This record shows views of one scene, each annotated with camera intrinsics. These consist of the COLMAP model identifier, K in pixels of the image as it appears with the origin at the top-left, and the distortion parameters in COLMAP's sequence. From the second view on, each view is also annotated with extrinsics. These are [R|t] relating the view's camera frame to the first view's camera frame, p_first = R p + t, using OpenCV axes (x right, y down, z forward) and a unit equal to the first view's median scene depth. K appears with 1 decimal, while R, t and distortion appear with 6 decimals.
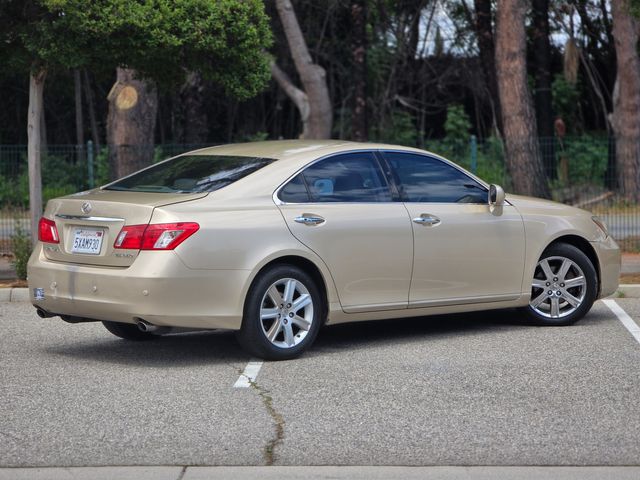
lens RADIAL K [[2133.1, 0, 320.0], [0, 2133.1, 240.0], [0, 0, 1]] dist [0.337396, -1.074665]
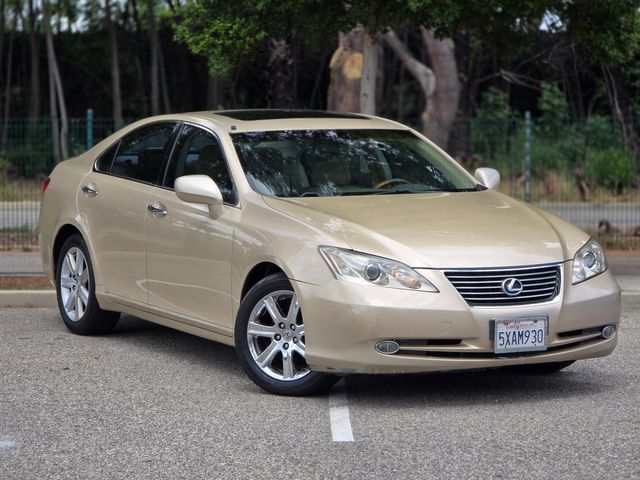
lens RADIAL K [[2133.1, 0, 320.0], [0, 2133.1, 240.0], [0, 0, 1]] dist [0.337396, -1.074665]
pose [[0.999371, 0.007856, 0.034575, -0.215831], [-0.008151, 0.999931, 0.008410, -0.004804], [-0.034506, -0.008687, 0.999367, 0.220063]]
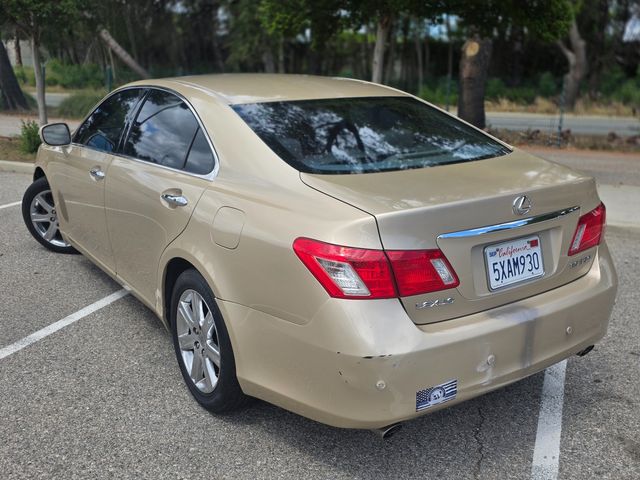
lens RADIAL K [[622.2, 0, 320.0], [0, 622.2, 240.0], [0, 0, 1]] dist [0.094582, -0.119721]
pose [[0.118950, -0.276937, 0.953497, -0.241520], [0.060536, 0.960551, 0.271434, -0.047370], [-0.991053, 0.025434, 0.131023, 0.915056]]
